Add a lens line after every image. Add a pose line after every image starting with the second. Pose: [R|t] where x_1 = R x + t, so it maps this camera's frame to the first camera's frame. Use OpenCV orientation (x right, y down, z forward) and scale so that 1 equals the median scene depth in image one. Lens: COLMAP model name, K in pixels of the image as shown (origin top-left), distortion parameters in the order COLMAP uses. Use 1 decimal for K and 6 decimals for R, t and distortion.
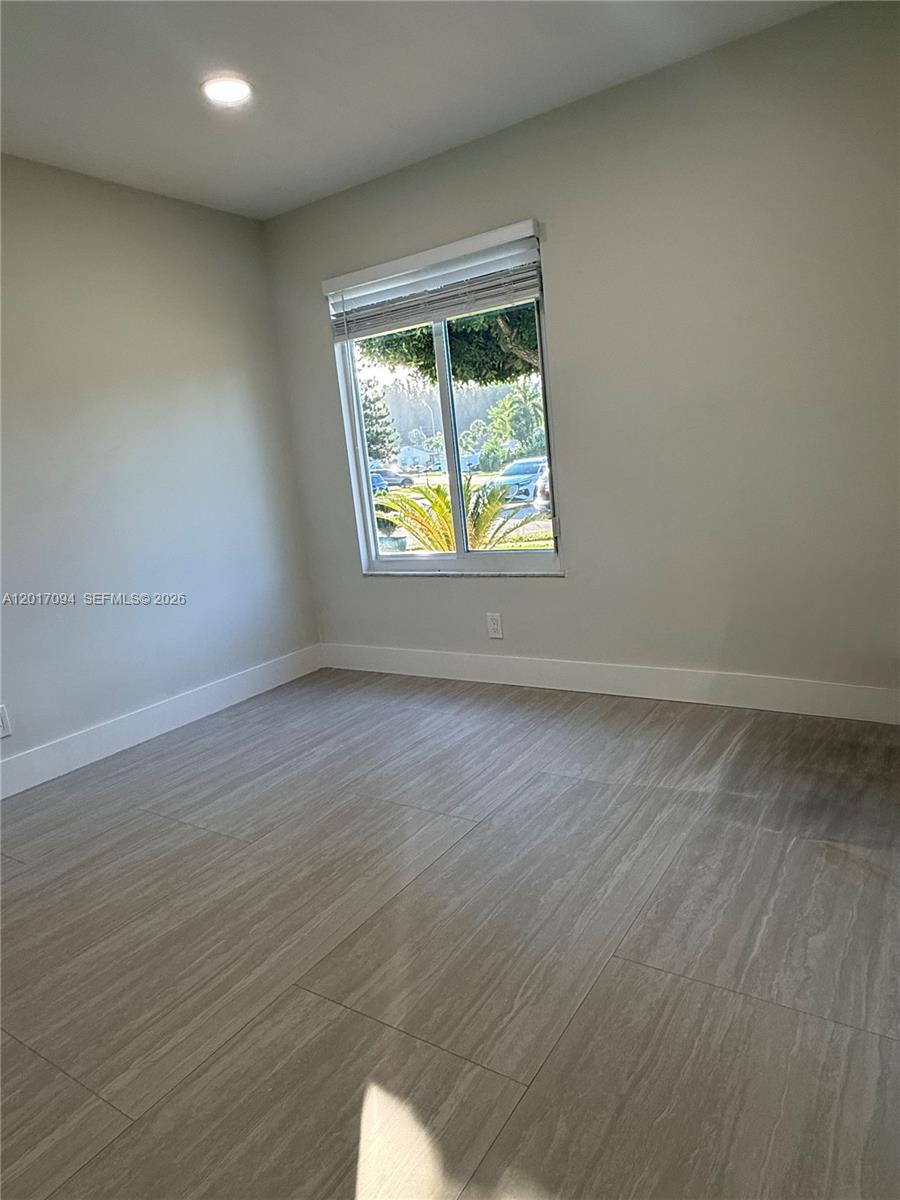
lens RADIAL K [[742.3, 0, 490.6], [0, 742.3, 600.8], [0, 0, 1]] dist [-0.003047, -0.001230]
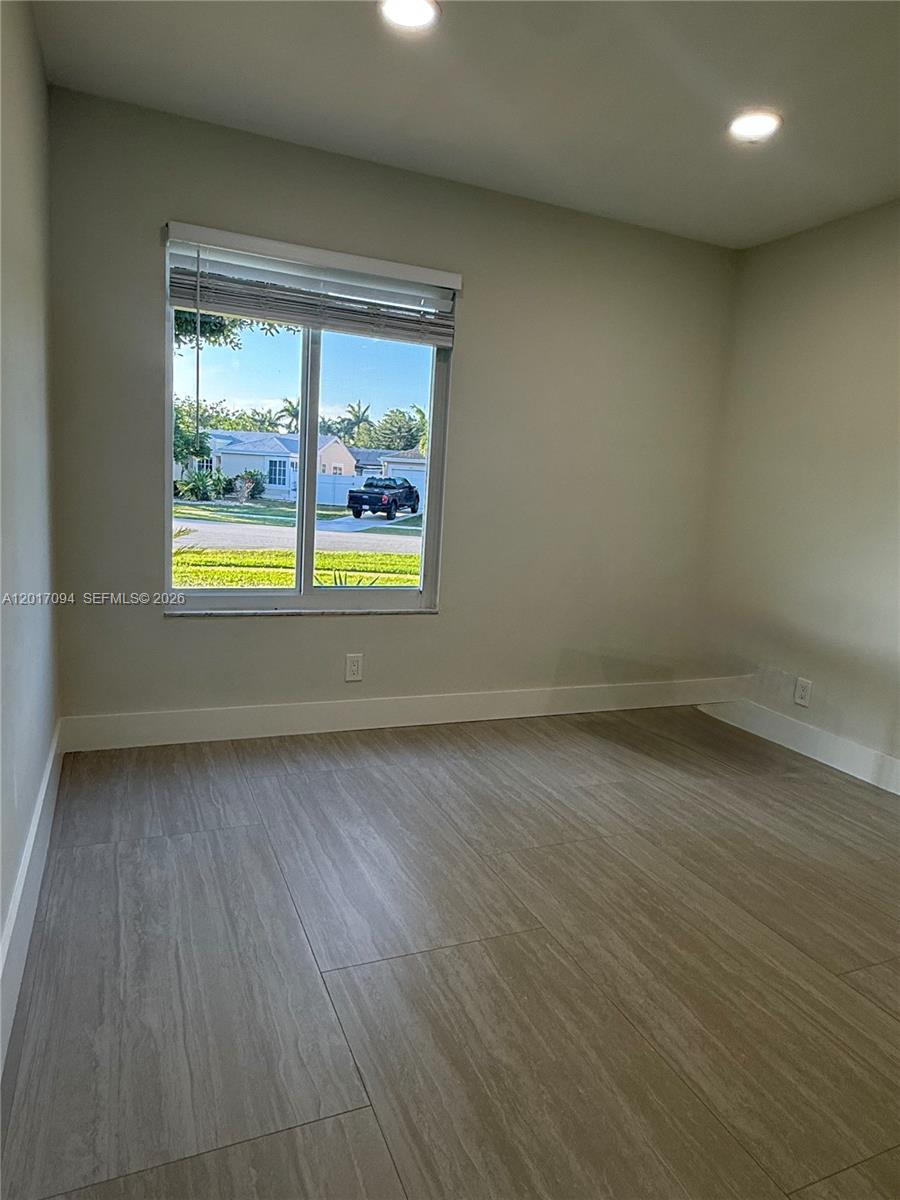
lens RADIAL K [[731.0, 0, 450.0], [0, 731.0, 600.0], [0, 0, 1]] dist [0.000474, 0.000941]
pose [[0.553288, 0.006112, 0.832967, -0.774046], [0.042202, 0.998483, -0.035359, -0.014989], [-0.831920, 0.054717, 0.552191, 0.436921]]
